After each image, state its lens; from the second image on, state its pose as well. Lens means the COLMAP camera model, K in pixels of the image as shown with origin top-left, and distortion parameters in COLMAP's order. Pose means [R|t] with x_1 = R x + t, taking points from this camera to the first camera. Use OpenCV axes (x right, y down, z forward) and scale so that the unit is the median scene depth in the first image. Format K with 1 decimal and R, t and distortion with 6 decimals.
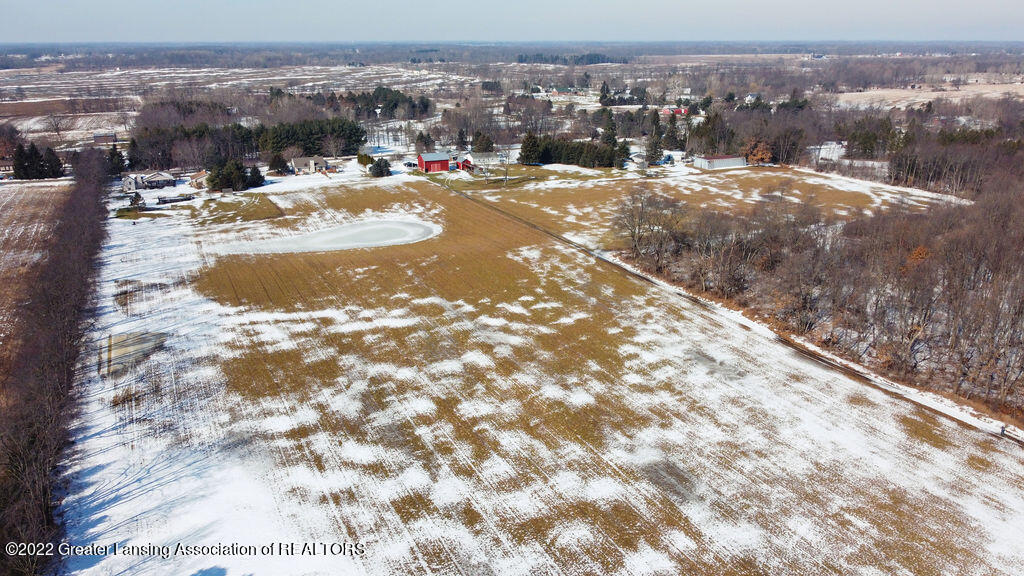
lens RADIAL K [[786.7, 0, 518.2], [0, 786.7, 291.7], [0, 0, 1]] dist [0.012949, -0.013010]
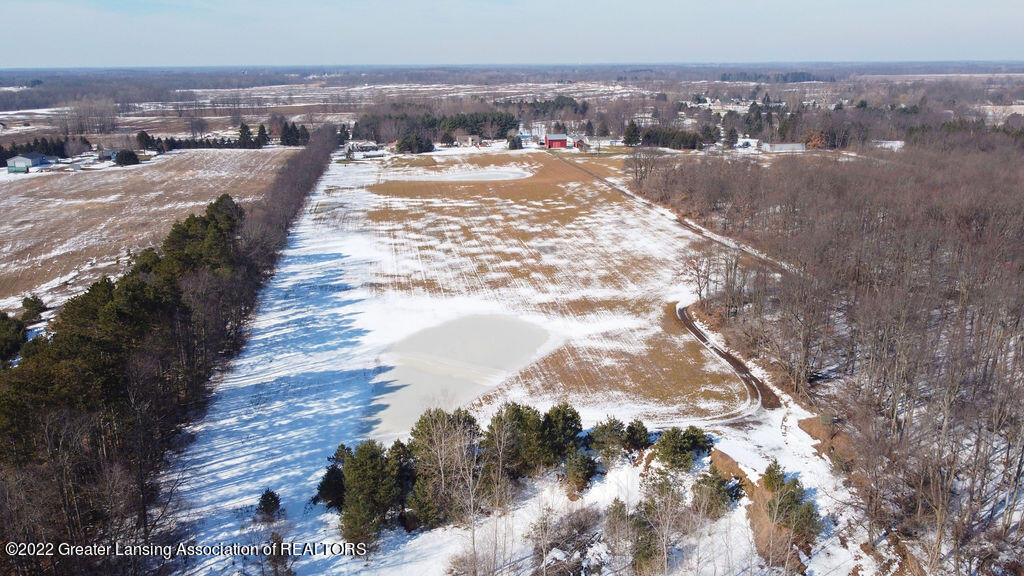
lens RADIAL K [[786.7, 0, 513.4], [0, 786.7, 288.2], [0, 0, 1]] dist [0.012949, -0.013010]
pose [[0.960651, 0.073962, -0.267731, 0.345806], [-0.081796, 0.996483, -0.018210, 0.199800], [0.265442, 0.039393, 0.963322, -0.523323]]
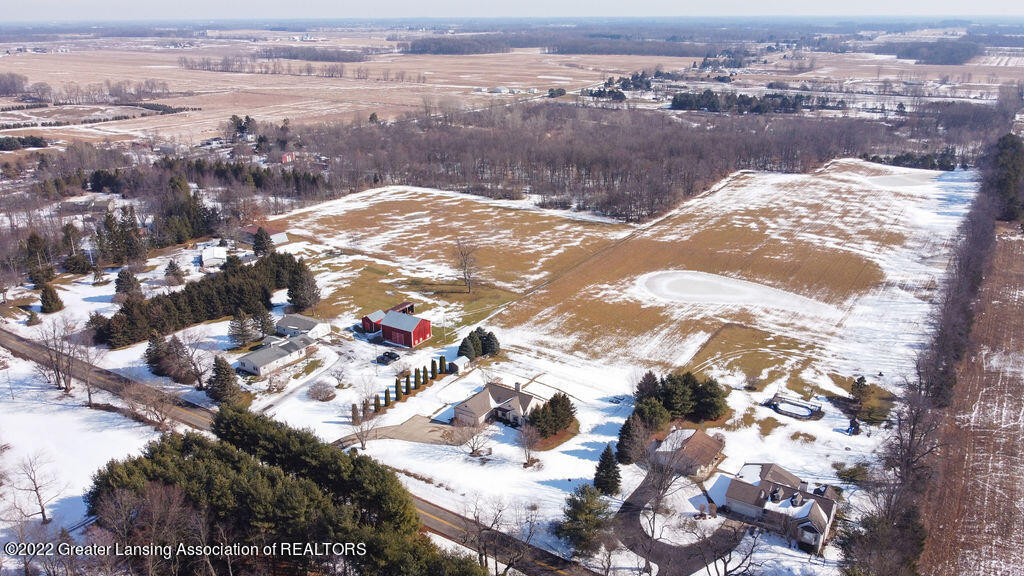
lens RADIAL K [[786.7, 0, 512.4], [0, 786.7, 288.0], [0, 0, 1]] dist [0.012949, -0.013010]
pose [[-0.527499, -0.280492, 0.801916, -1.160499], [0.264056, 0.843039, 0.468572, -0.821376], [-0.807477, 0.458922, -0.370637, 1.986137]]
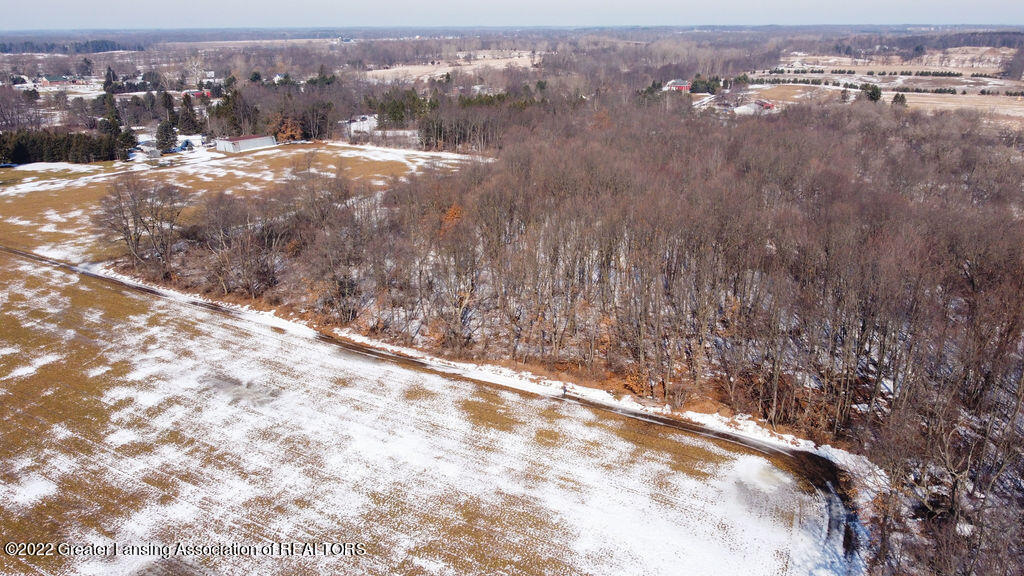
lens RADIAL K [[786.7, 0, 520.2], [0, 786.7, 289.0], [0, 0, 1]] dist [0.012949, -0.013010]
pose [[0.849865, -0.174968, 0.497108, 0.081338], [0.169276, 0.983924, 0.056917, -0.000595], [-0.499075, 0.035776, 0.865820, 0.134578]]
